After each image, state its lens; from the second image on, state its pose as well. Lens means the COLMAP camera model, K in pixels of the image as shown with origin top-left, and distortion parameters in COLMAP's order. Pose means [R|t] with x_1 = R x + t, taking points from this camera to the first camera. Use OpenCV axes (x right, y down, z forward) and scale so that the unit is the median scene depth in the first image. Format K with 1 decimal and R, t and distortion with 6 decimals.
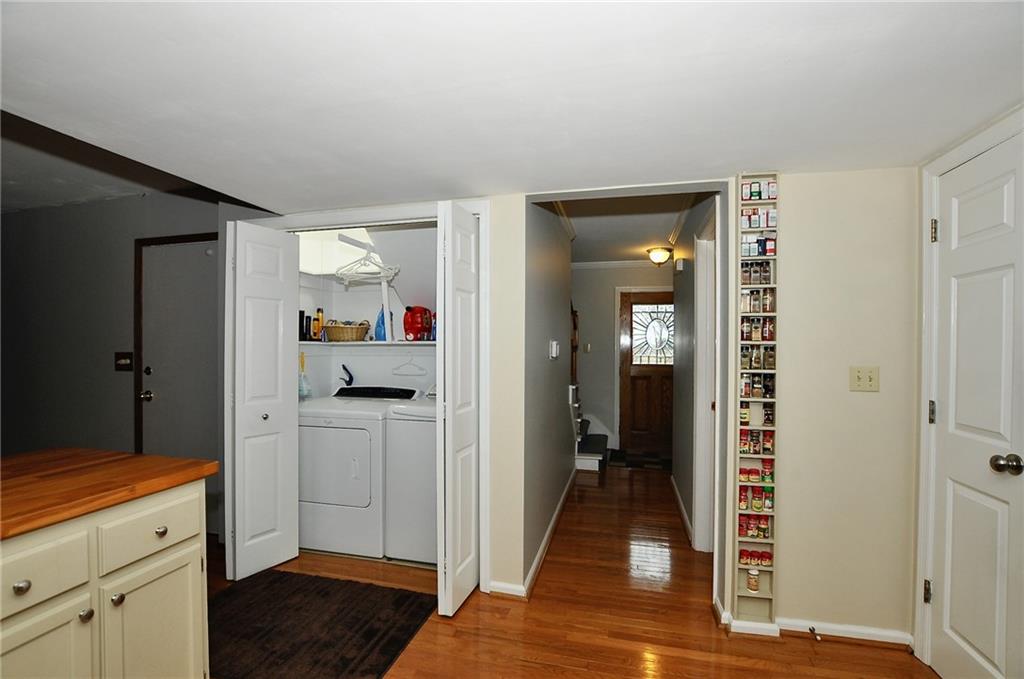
lens RADIAL K [[449.4, 0, 514.5], [0, 449.4, 348.4], [0, 0, 1]] dist [-0.038667, 0.007534]
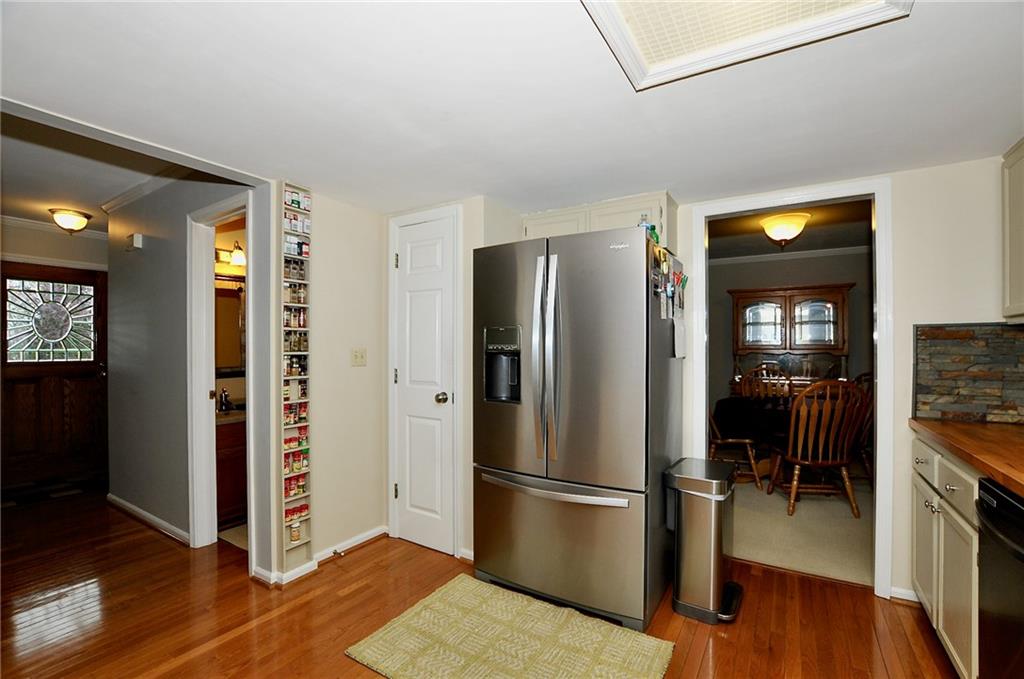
lens RADIAL K [[449.4, 0, 514.5], [0, 449.4, 348.4], [0, 0, 1]] dist [-0.038667, 0.007534]
pose [[0.308127, -0.008794, 0.951305, -0.395450], [0.005075, 0.999958, 0.007600, 0.032425], [-0.951332, 0.002486, 0.308159, 0.084787]]
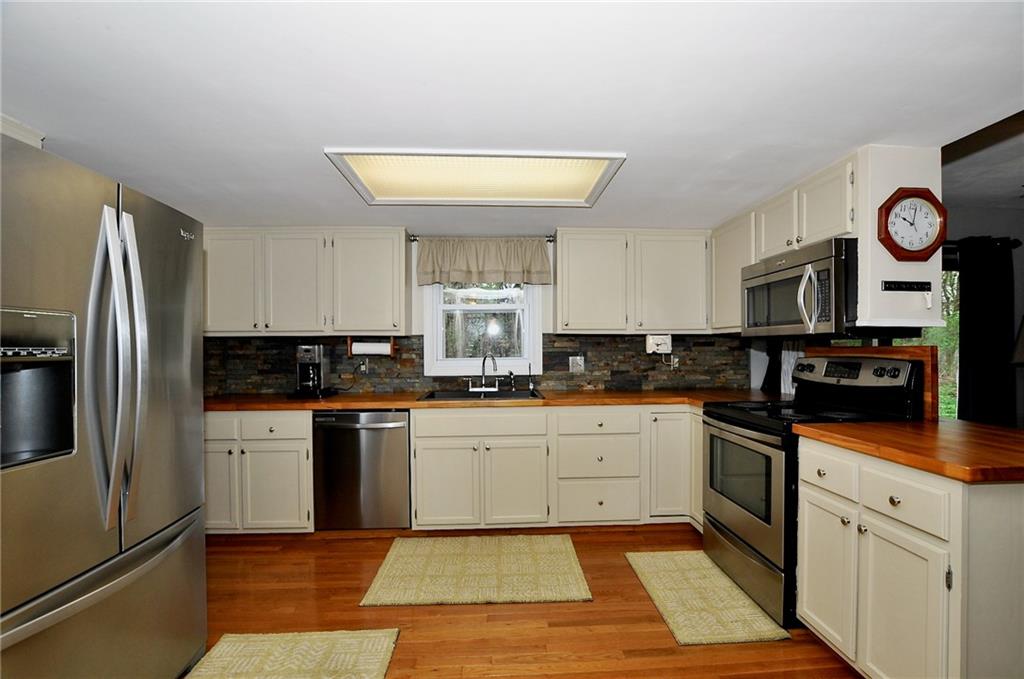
lens RADIAL K [[449.4, 0, 514.5], [0, 449.4, 348.4], [0, 0, 1]] dist [-0.038667, 0.007534]
pose [[-0.958672, 0.001862, -0.284508, 0.239138], [0.000931, 0.999994, 0.003407, 0.031701], [0.284513, 0.003001, -0.958668, 1.143816]]
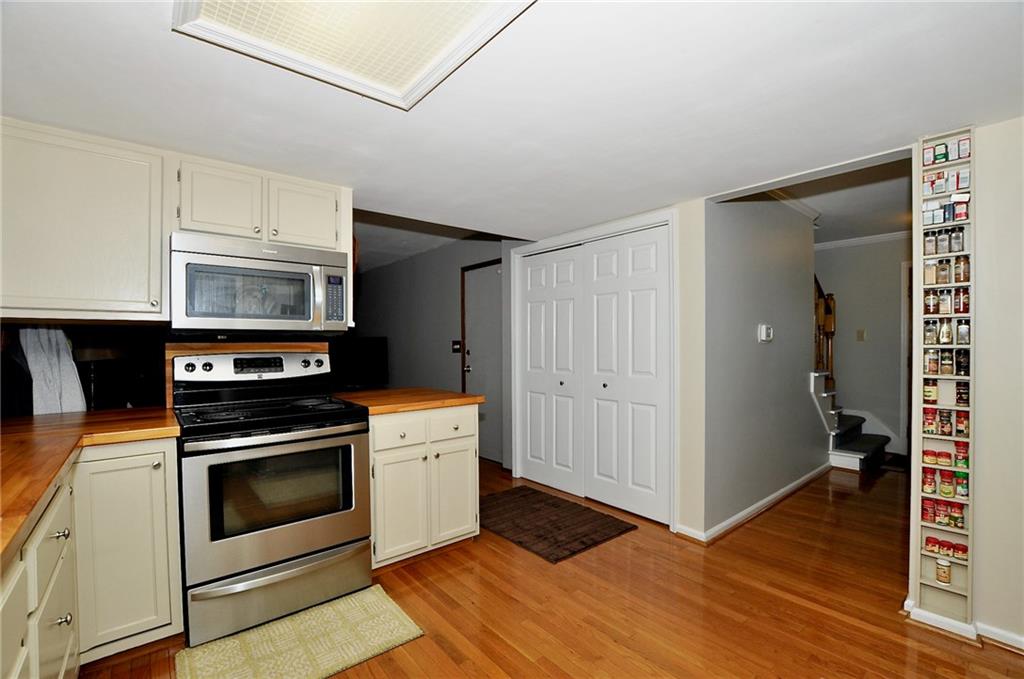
lens RADIAL K [[449.4, 0, 514.5], [0, 449.4, 348.4], [0, 0, 1]] dist [-0.038667, 0.007534]
pose [[0.806313, -0.001088, -0.591488, 0.356267], [0.006085, 0.999961, 0.006455, 0.044078], [0.591458, -0.008804, 0.806288, -0.269759]]
